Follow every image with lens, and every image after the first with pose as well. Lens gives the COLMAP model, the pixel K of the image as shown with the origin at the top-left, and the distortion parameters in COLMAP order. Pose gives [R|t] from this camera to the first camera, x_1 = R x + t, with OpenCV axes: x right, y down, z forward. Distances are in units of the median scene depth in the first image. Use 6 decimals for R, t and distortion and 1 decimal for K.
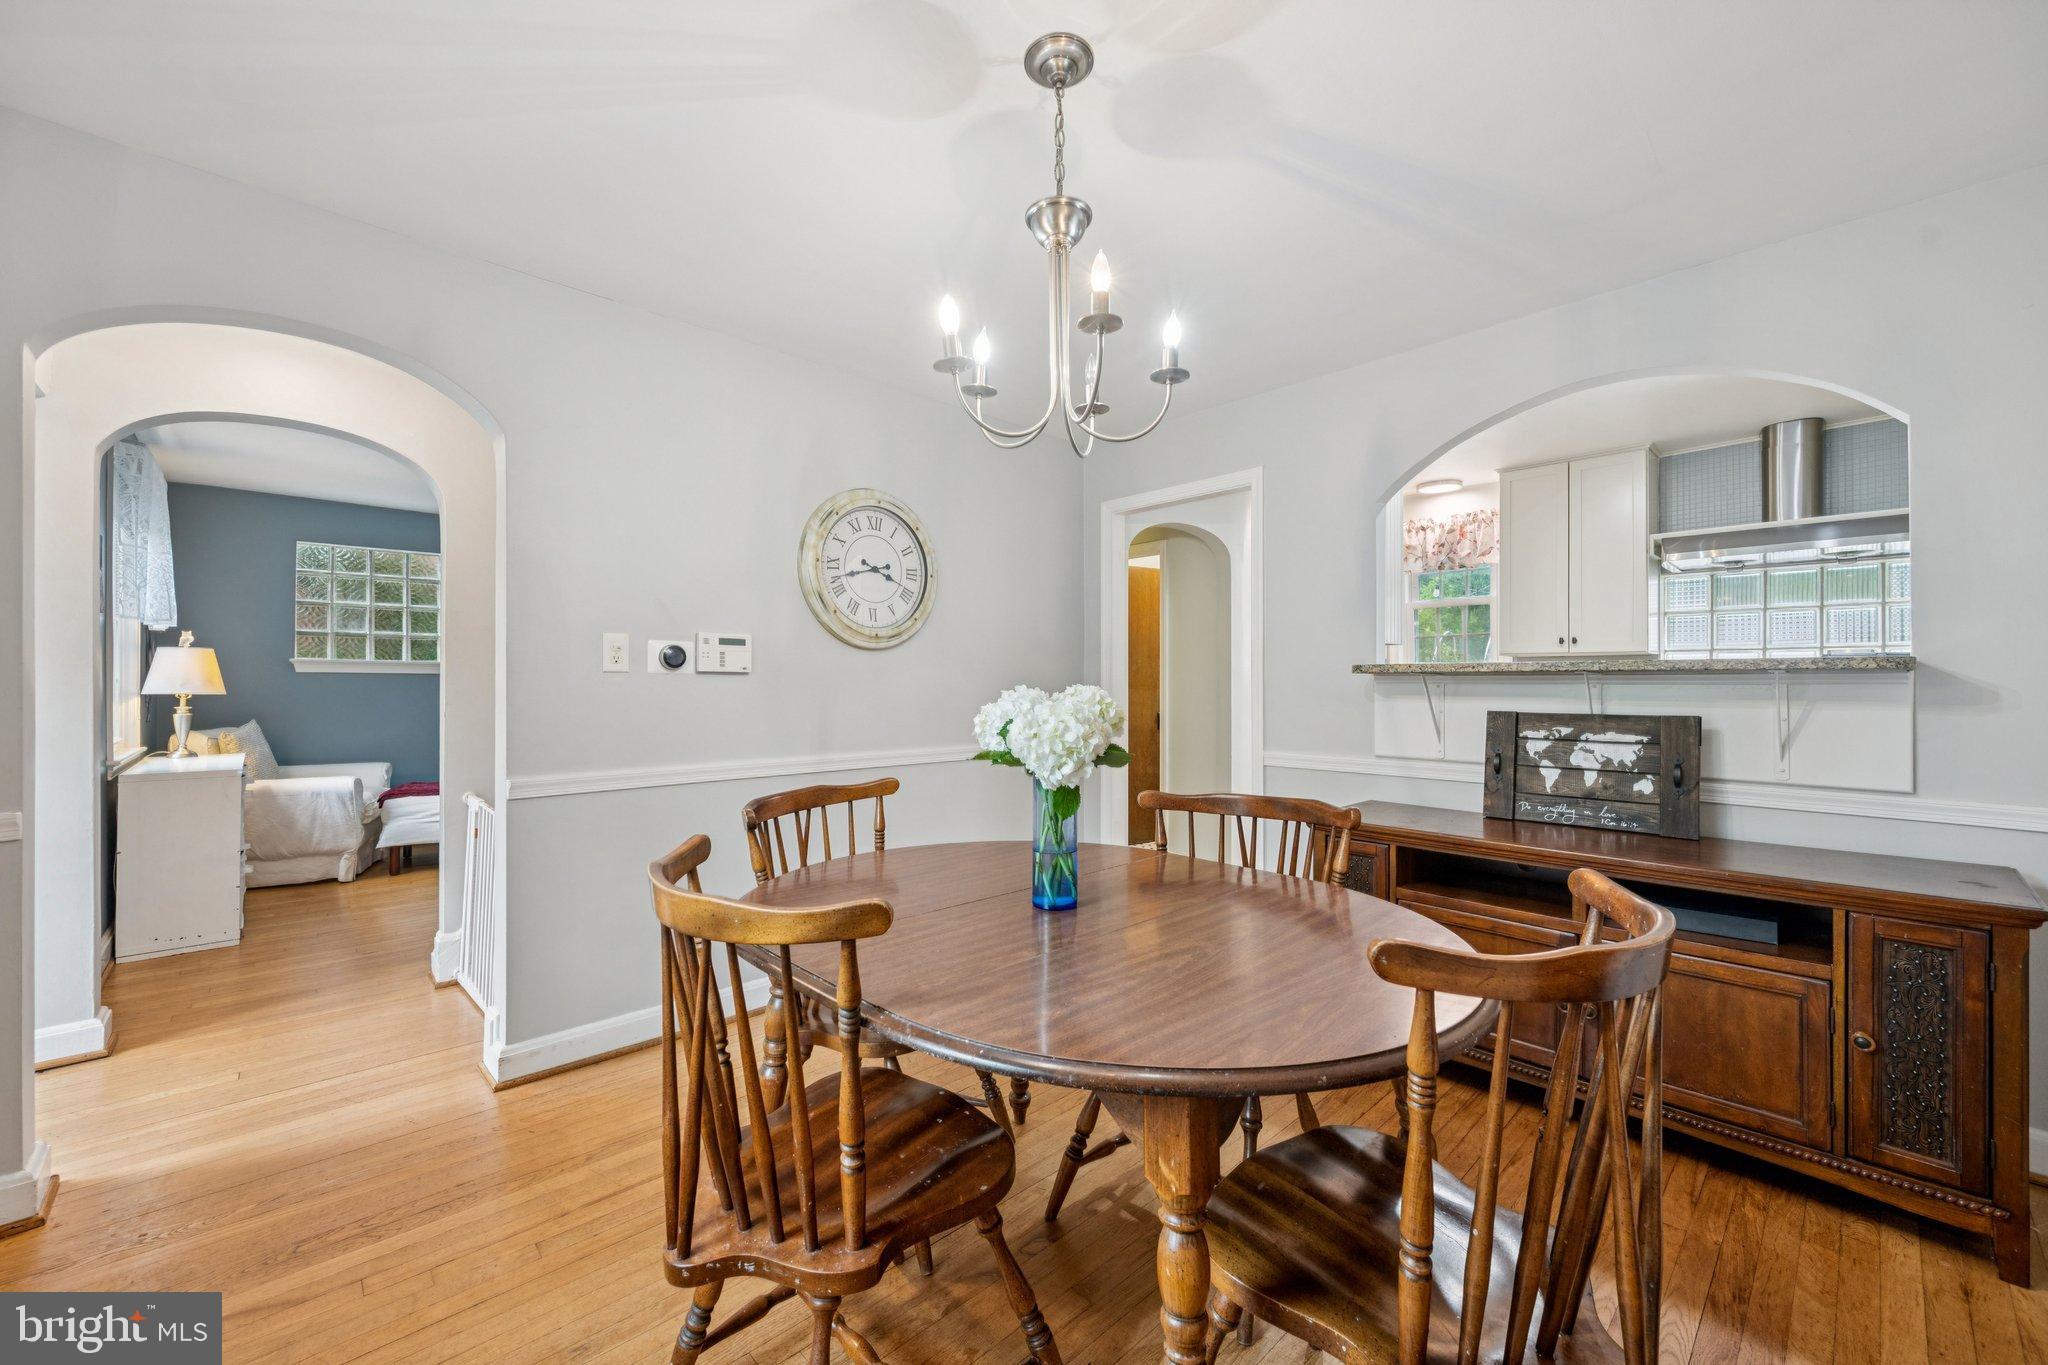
lens RADIAL K [[799.5, 0, 1024.0], [0, 799.5, 682.5], [0, 0, 1]] dist [0.000863, 0.000073]
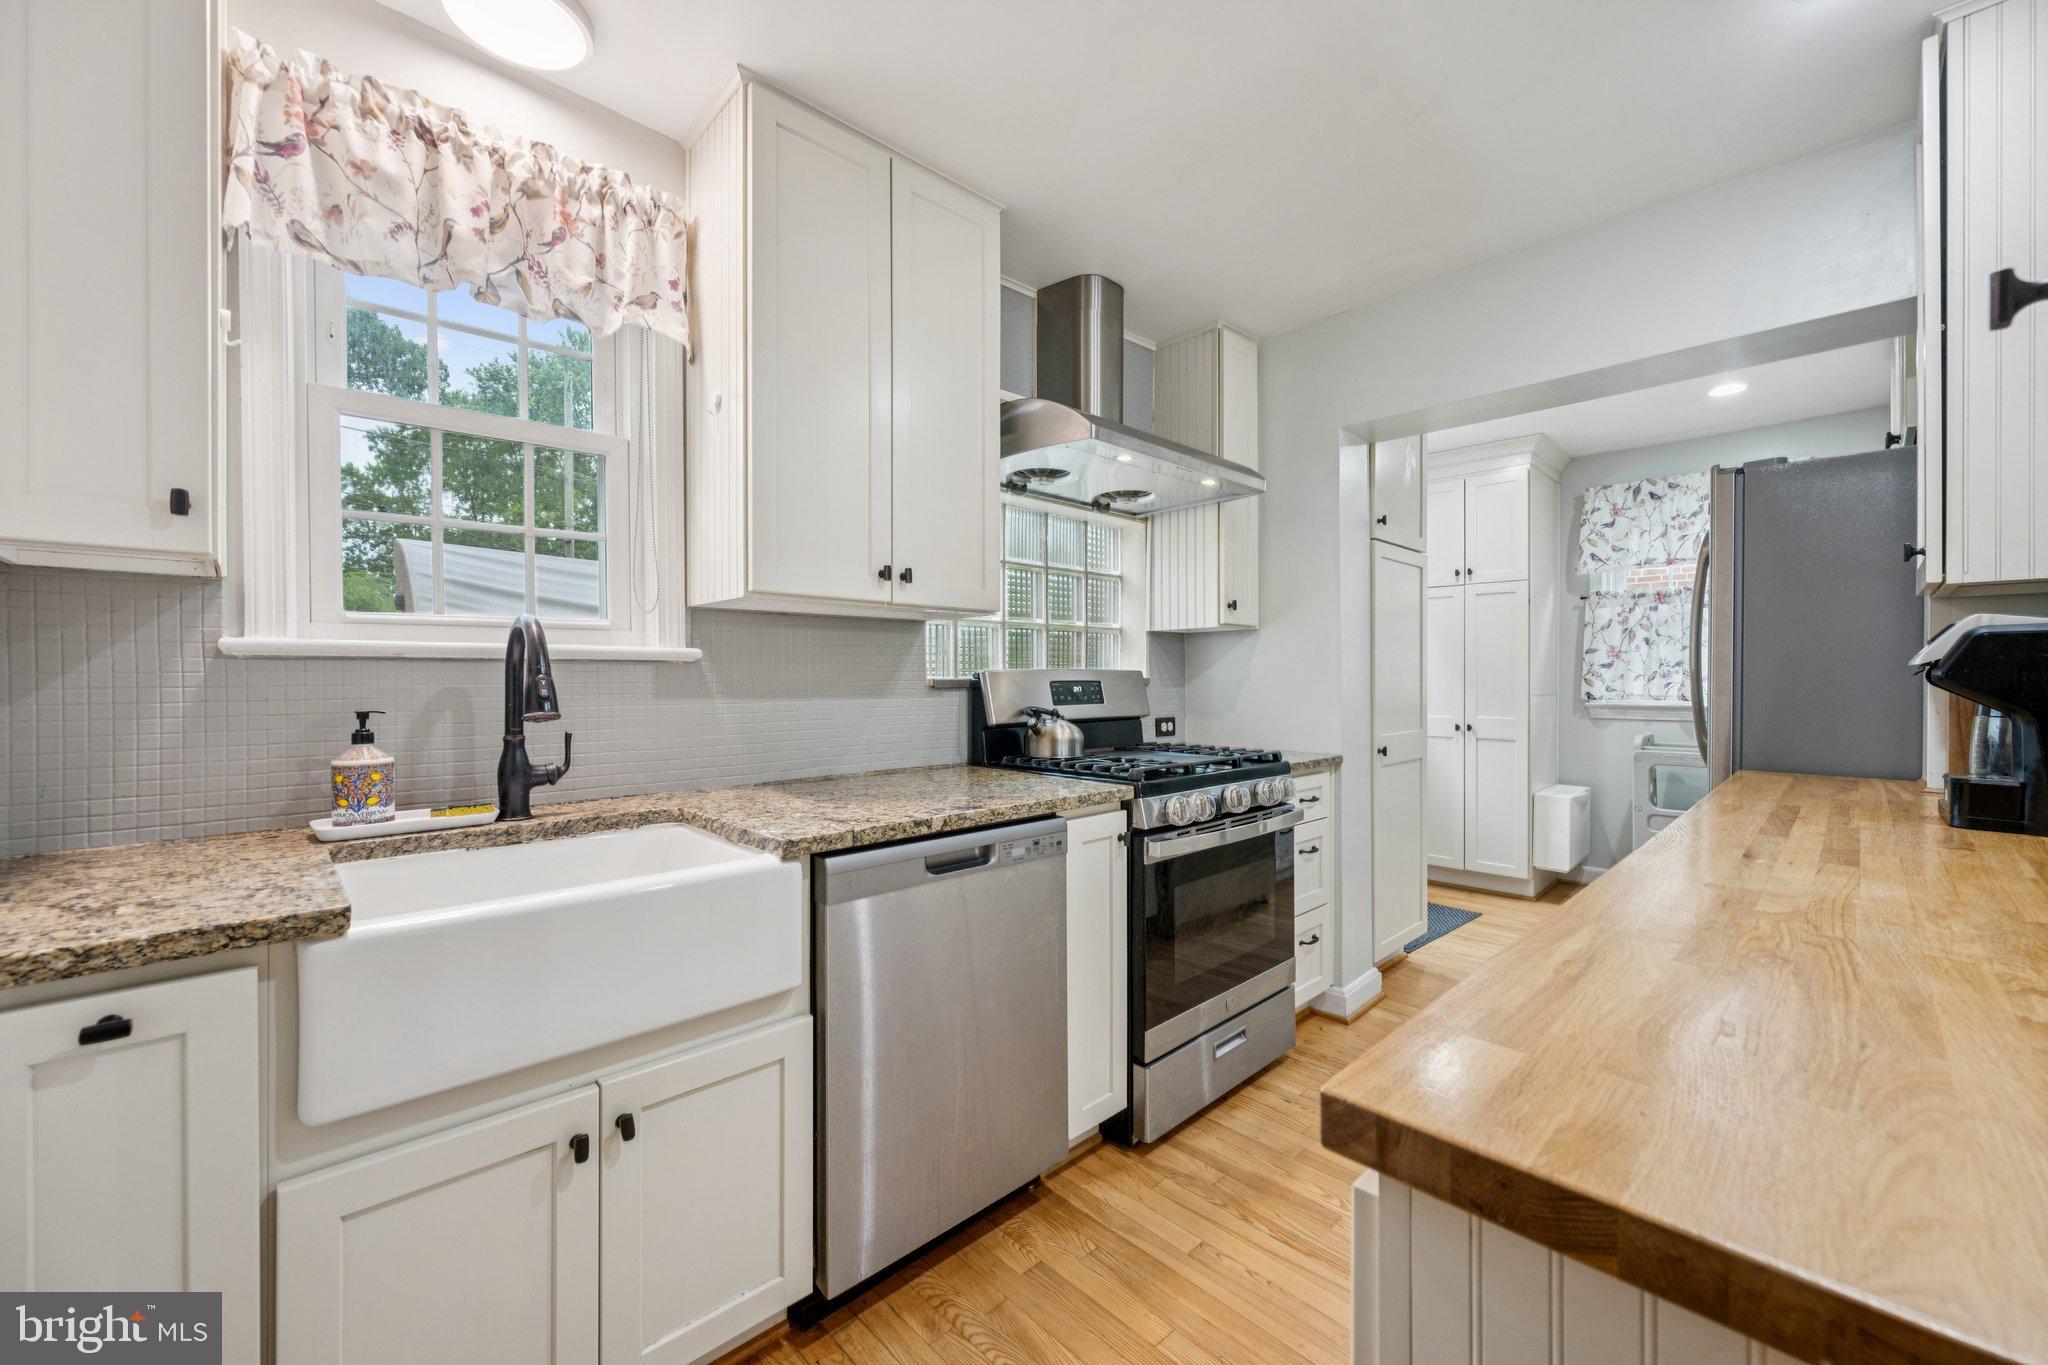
lens RADIAL K [[799.5, 0, 1024.0], [0, 799.5, 682.5], [0, 0, 1]] dist [0.000863, 0.000073]
pose [[0.005972, -0.004485, 0.999972, 0.087173], [0.000839, 0.999990, 0.004480, 0.001949], [-0.999982, 0.000813, 0.005976, 0.323760]]
